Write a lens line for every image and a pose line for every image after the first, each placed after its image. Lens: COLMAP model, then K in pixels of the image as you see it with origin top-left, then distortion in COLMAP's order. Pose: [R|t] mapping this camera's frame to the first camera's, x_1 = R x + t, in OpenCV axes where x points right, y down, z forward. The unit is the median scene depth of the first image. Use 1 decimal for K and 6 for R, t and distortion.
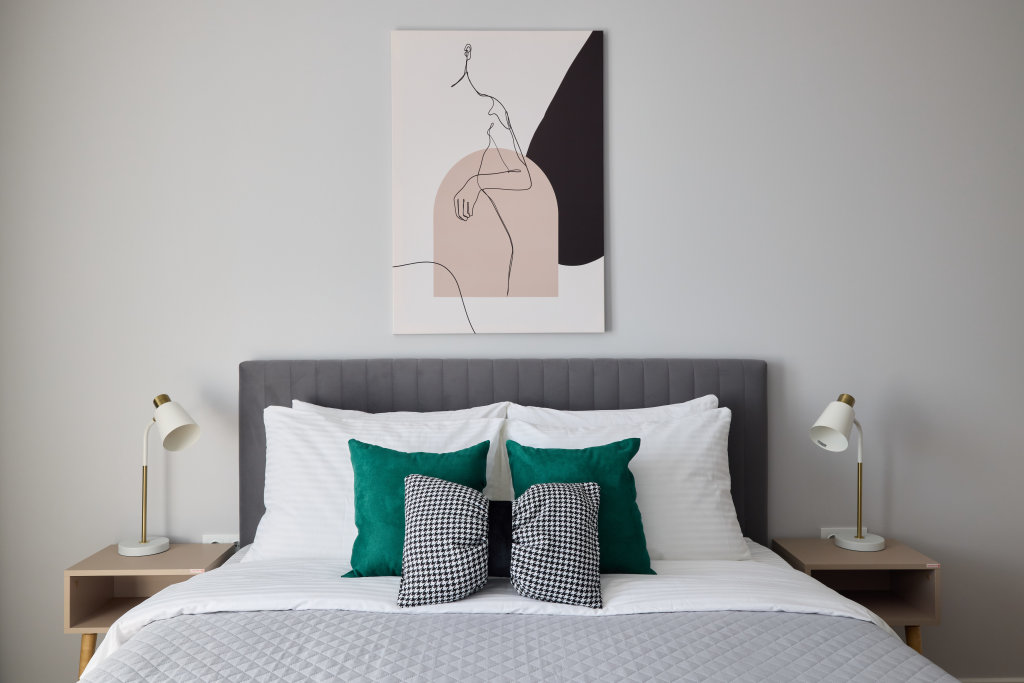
lens RADIAL K [[799.2, 0, 512.2], [0, 799.2, 343.9], [0, 0, 1]] dist [0.005971, 0.004150]
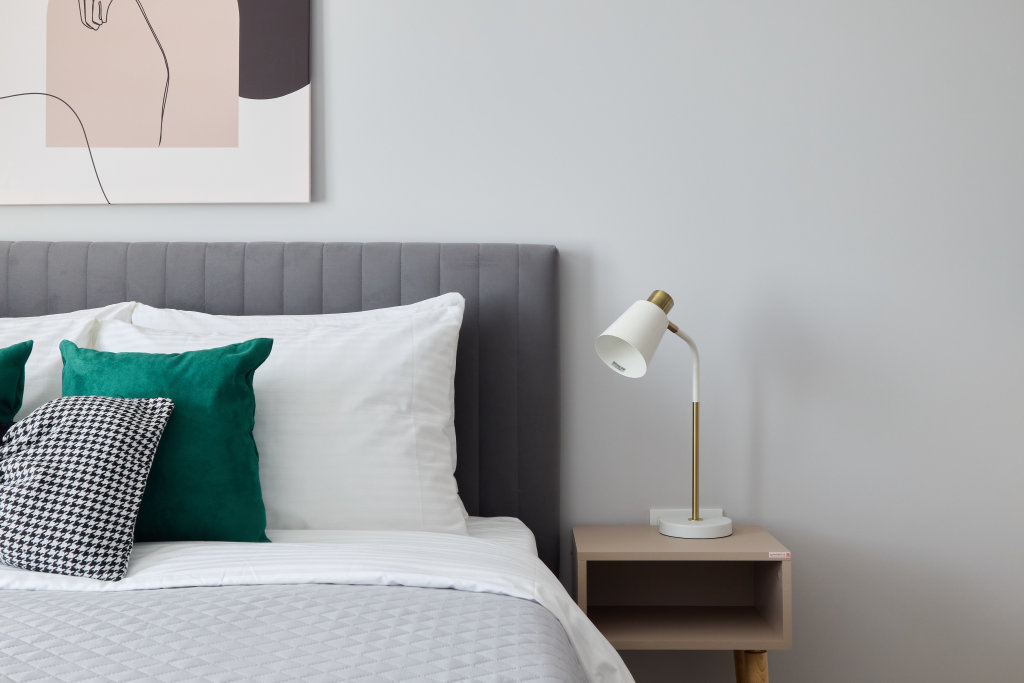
lens RADIAL K [[1176.8, 0, 512.8], [0, 1176.8, 330.8], [0, 0, 1]] dist [0.001793, 0.000000]
pose [[0.999921, 0.002230, -0.012382, 0.345678], [-0.002316, 0.999973, -0.006915, 0.112784], [0.012366, 0.006943, 0.999899, 0.066827]]
